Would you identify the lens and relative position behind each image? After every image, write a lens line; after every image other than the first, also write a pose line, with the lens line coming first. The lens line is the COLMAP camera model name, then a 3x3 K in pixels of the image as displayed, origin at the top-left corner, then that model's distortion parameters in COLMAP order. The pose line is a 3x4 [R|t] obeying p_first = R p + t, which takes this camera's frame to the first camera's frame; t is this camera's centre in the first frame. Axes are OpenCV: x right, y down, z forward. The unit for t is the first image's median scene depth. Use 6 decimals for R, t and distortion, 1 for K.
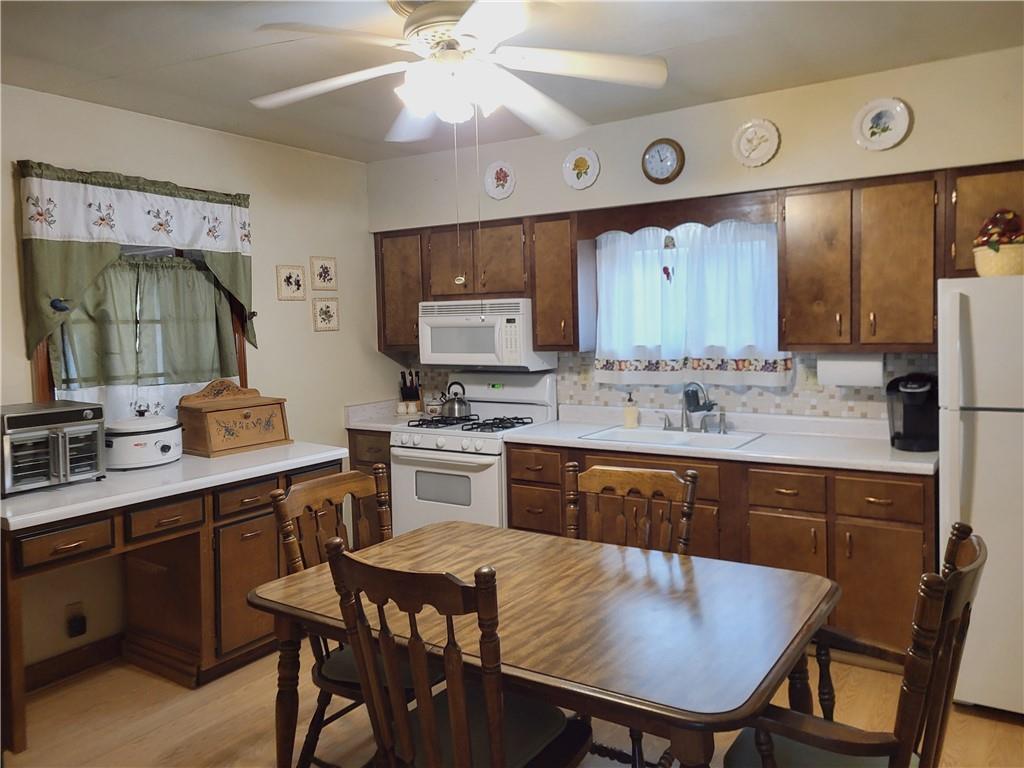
lens RADIAL K [[778.9, 0, 508.7], [0, 778.9, 379.7], [0, 0, 1]] dist [0.038297, -0.005065]
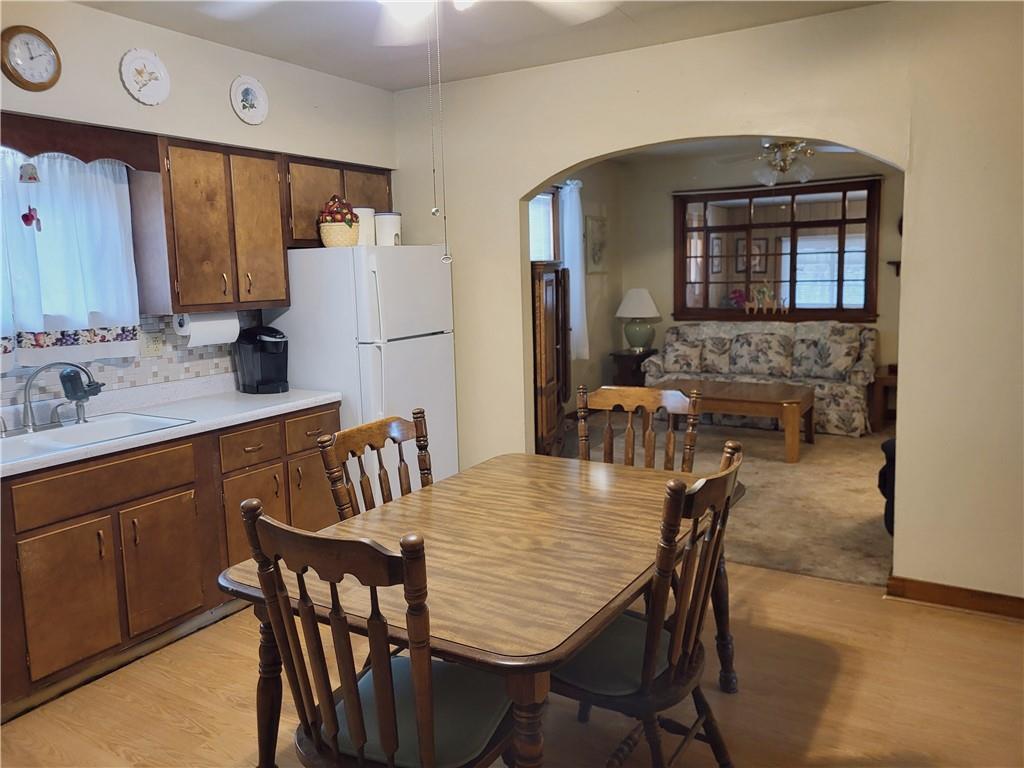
lens RADIAL K [[778.9, 0, 508.1], [0, 778.9, 382.0], [0, 0, 1]] dist [0.038297, -0.005065]
pose [[-0.038378, -0.119437, 0.992100, -0.627535], [0.104118, 0.986949, 0.122845, -0.030711], [-0.993824, 0.108010, -0.025442, 0.660831]]
